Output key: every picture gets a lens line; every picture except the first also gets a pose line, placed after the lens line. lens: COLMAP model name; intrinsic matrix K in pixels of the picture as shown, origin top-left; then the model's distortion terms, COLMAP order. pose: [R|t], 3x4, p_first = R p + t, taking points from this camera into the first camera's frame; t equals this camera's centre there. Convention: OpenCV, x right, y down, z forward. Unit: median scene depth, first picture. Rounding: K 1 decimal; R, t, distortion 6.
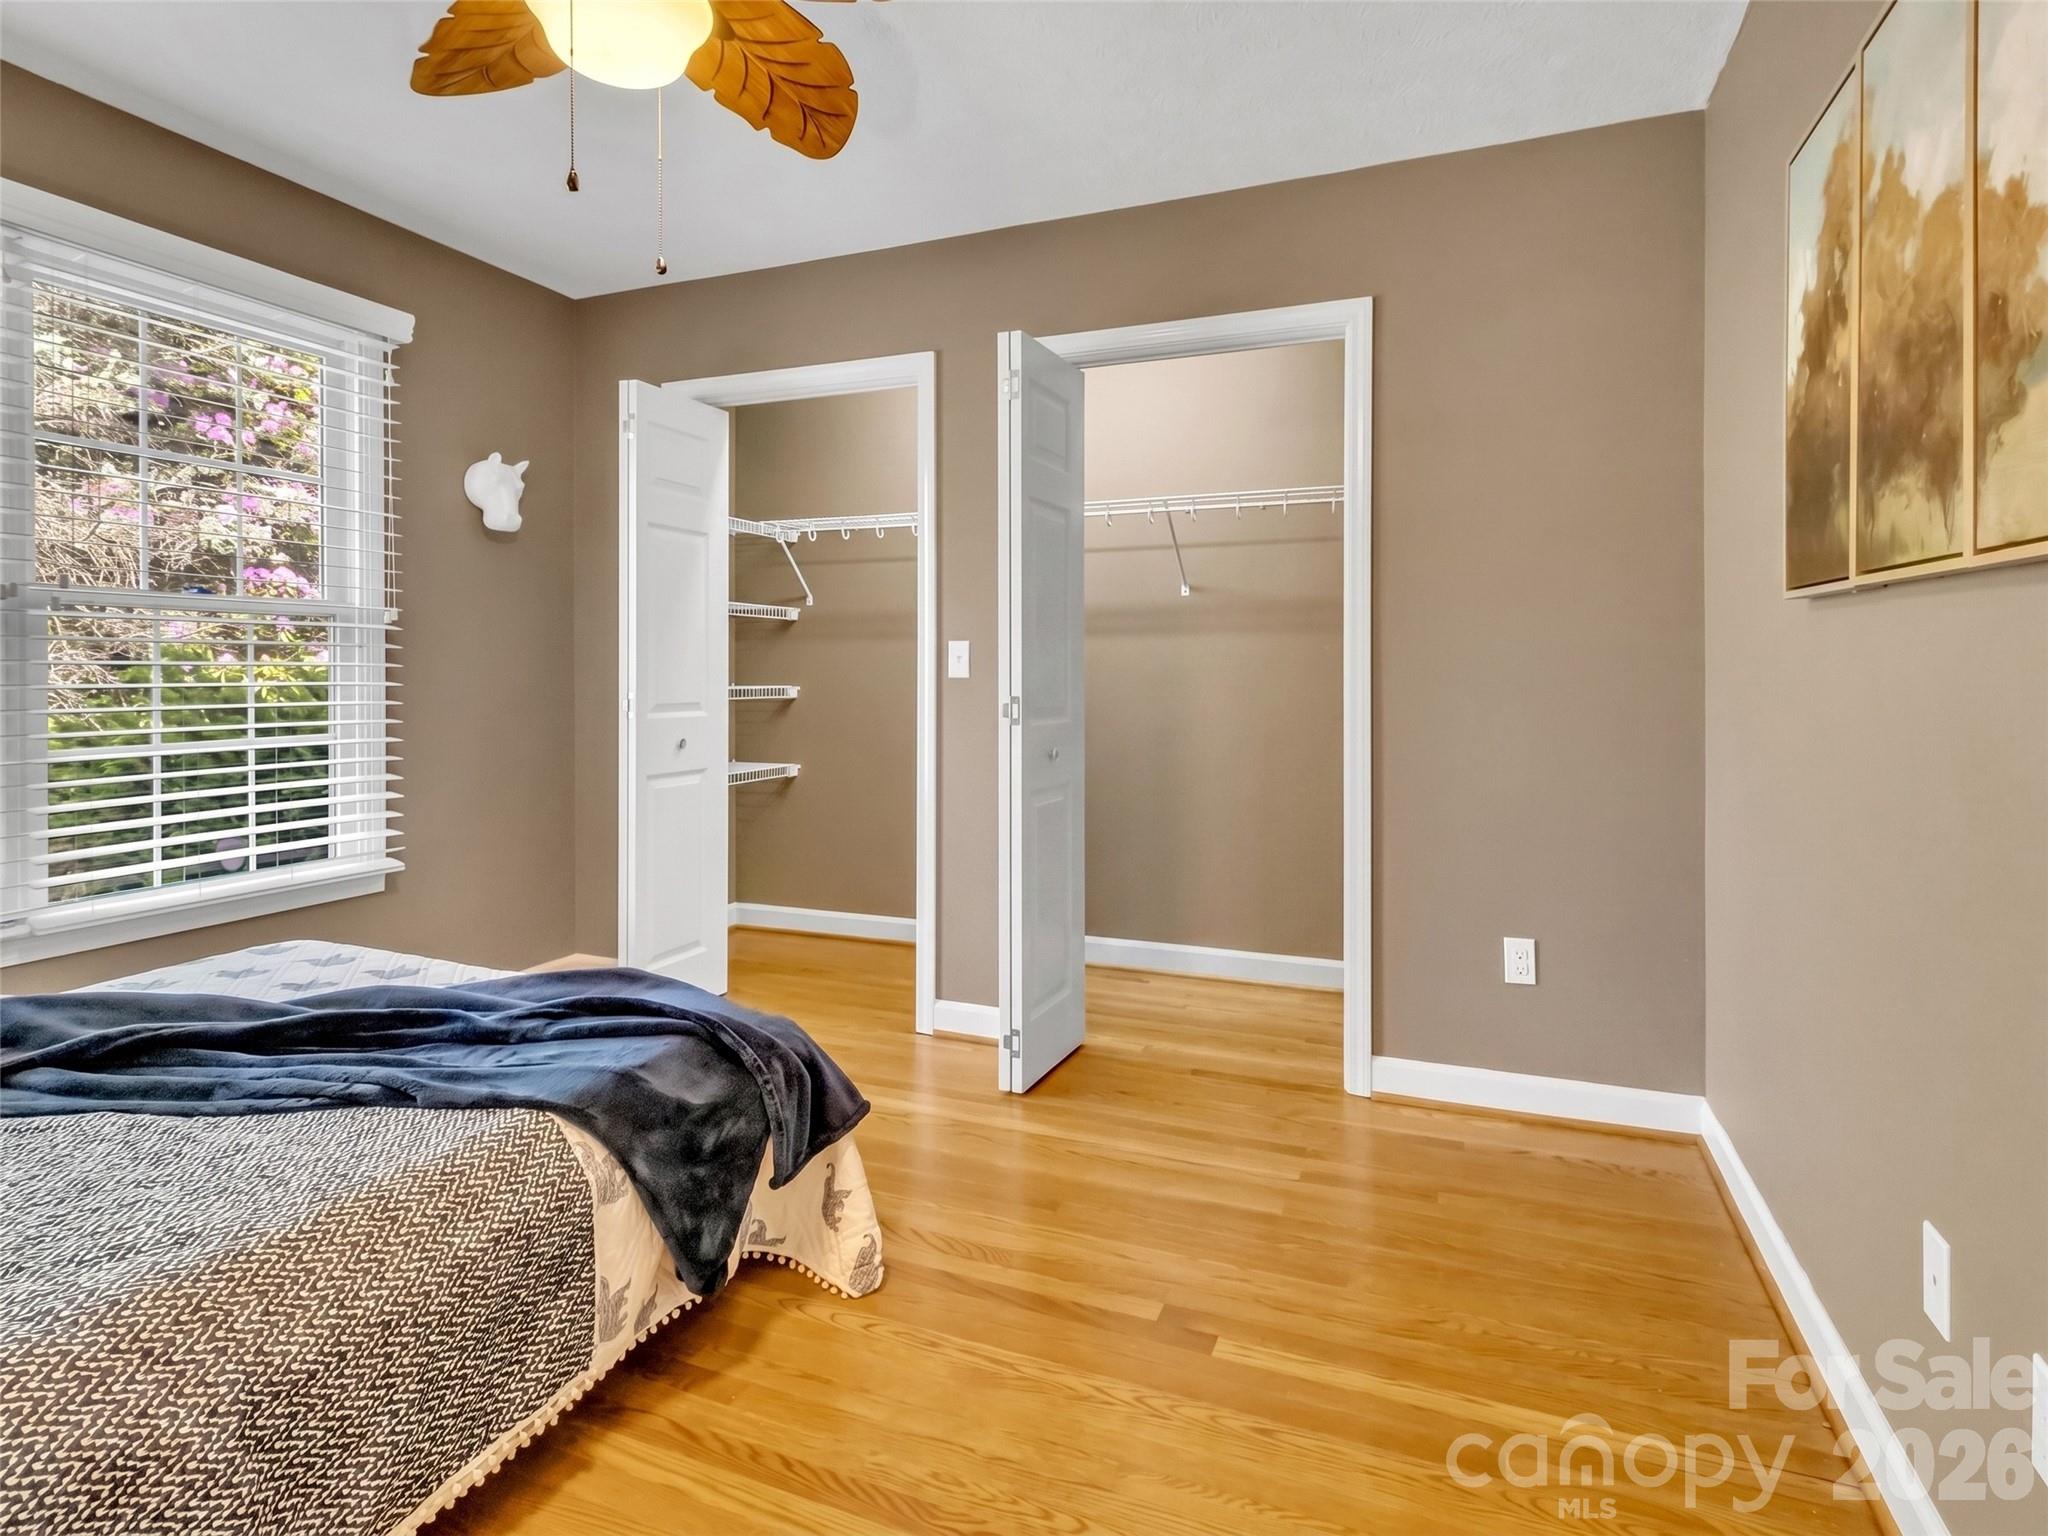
lens RADIAL K [[1084.4, 0, 1024.0], [0, 1084.4, 768.0], [0, 0, 1]] dist [0.000998, 0.000459]
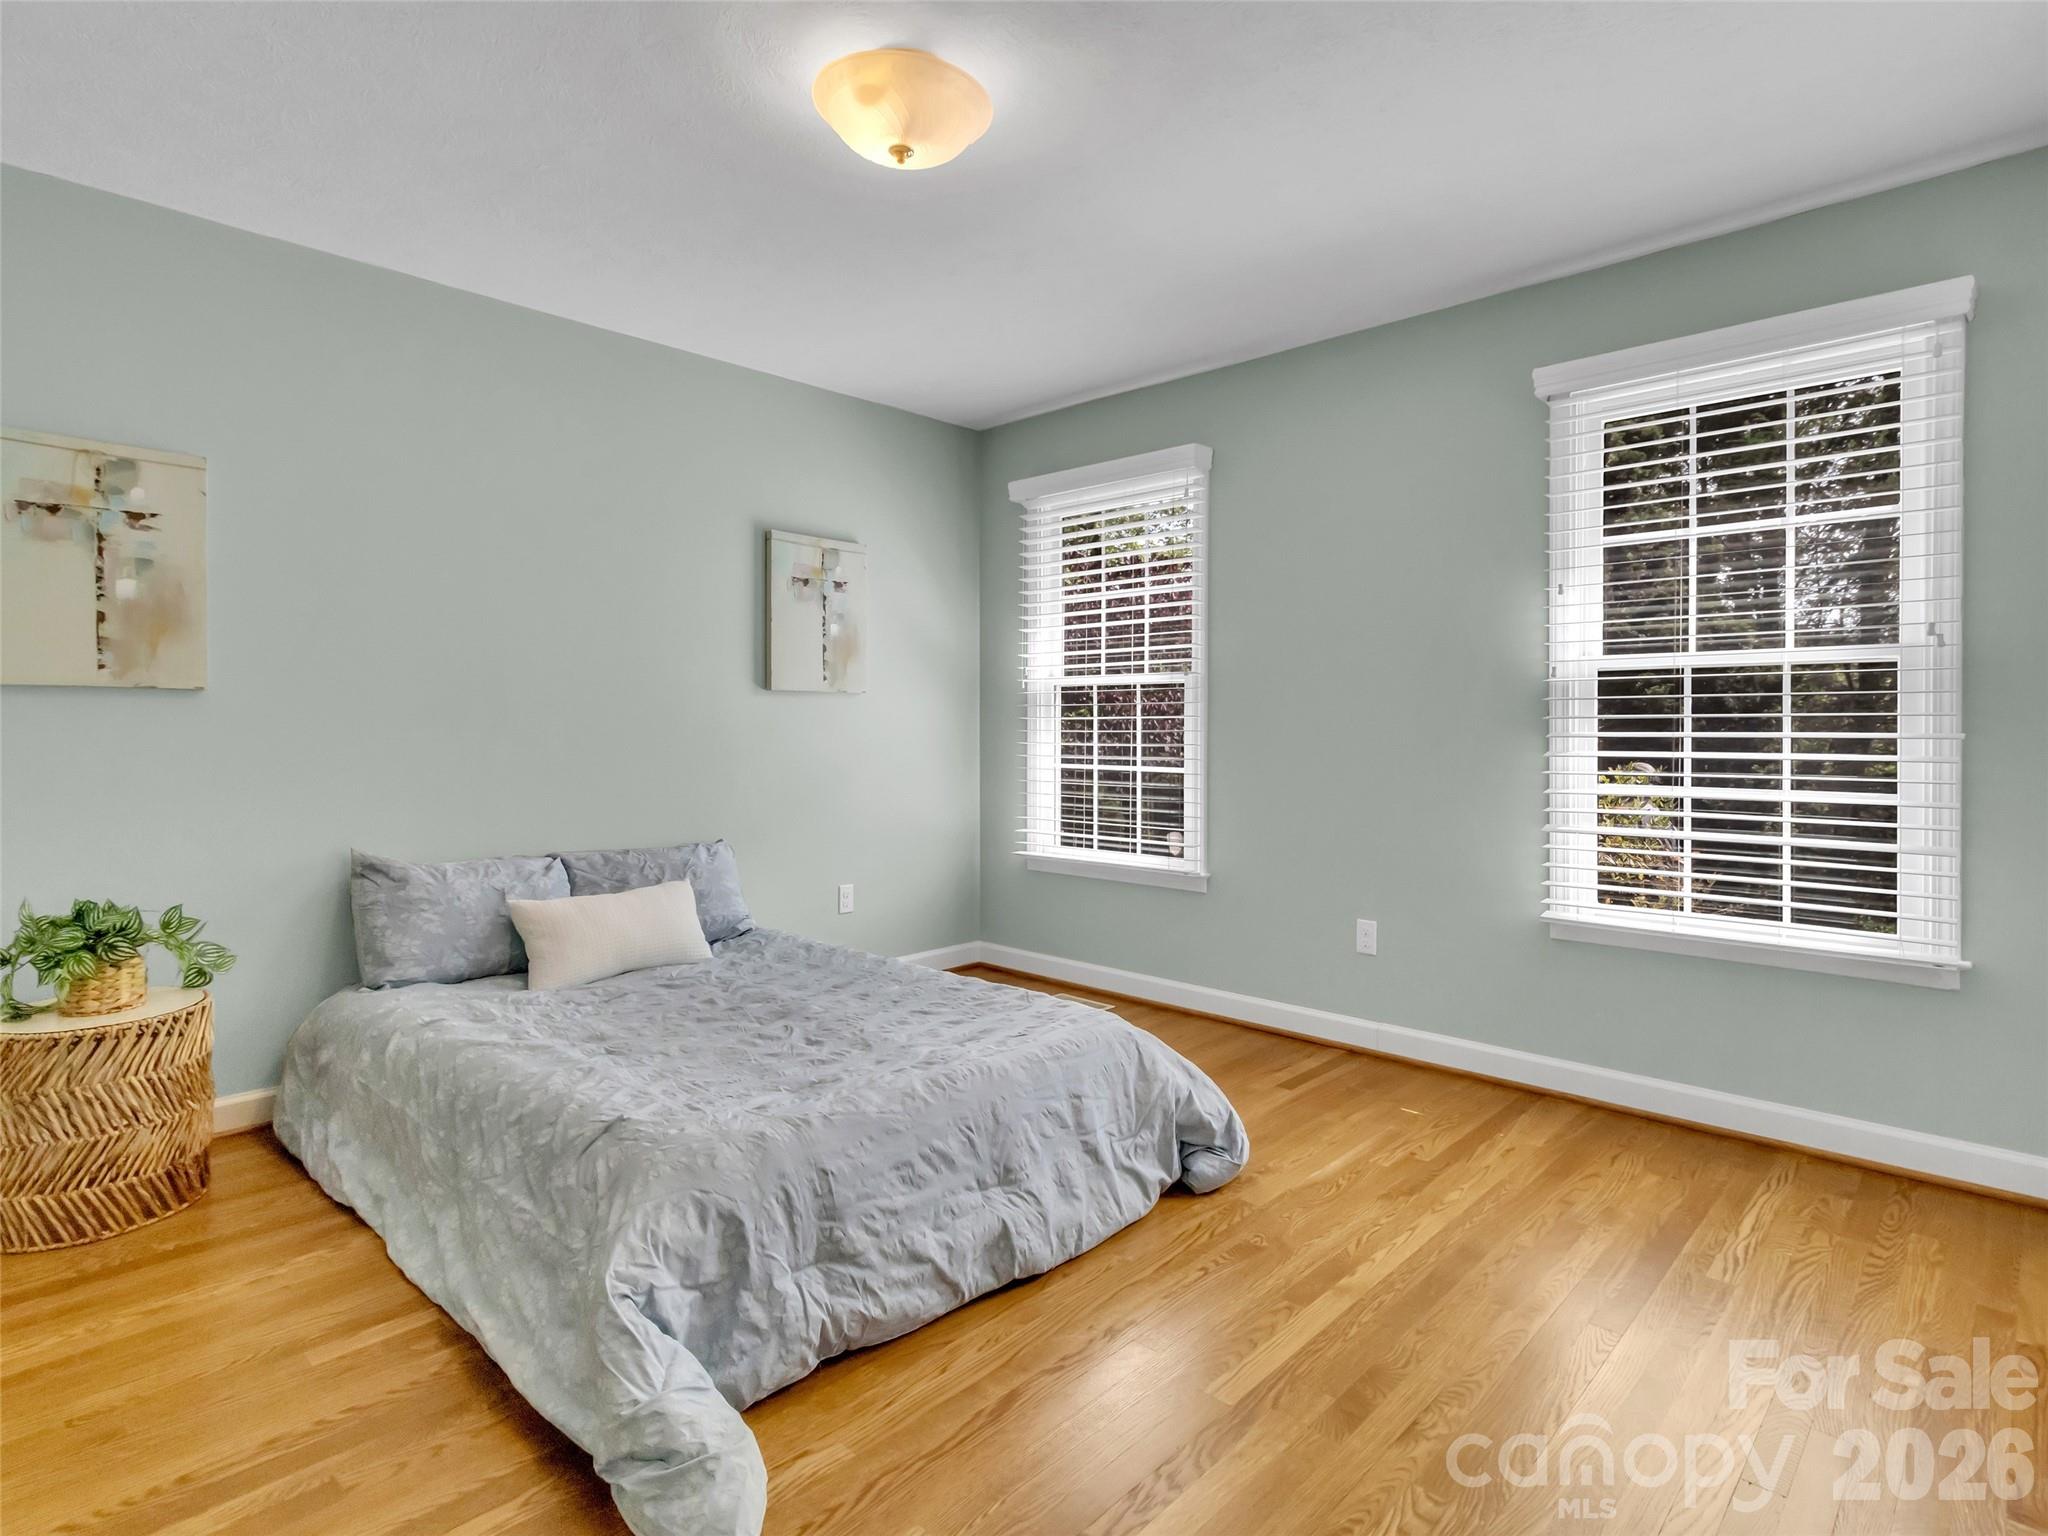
lens RADIAL K [[1084.4, 0, 1024.0], [0, 1084.4, 768.0], [0, 0, 1]] dist [0.000998, 0.000459]
pose [[-0.362833, 0.043872, -0.930821, 0.514014], [-0.078384, 0.993914, 0.077400, -0.075141], [0.928552, 0.101045, -0.357186, 0.754623]]
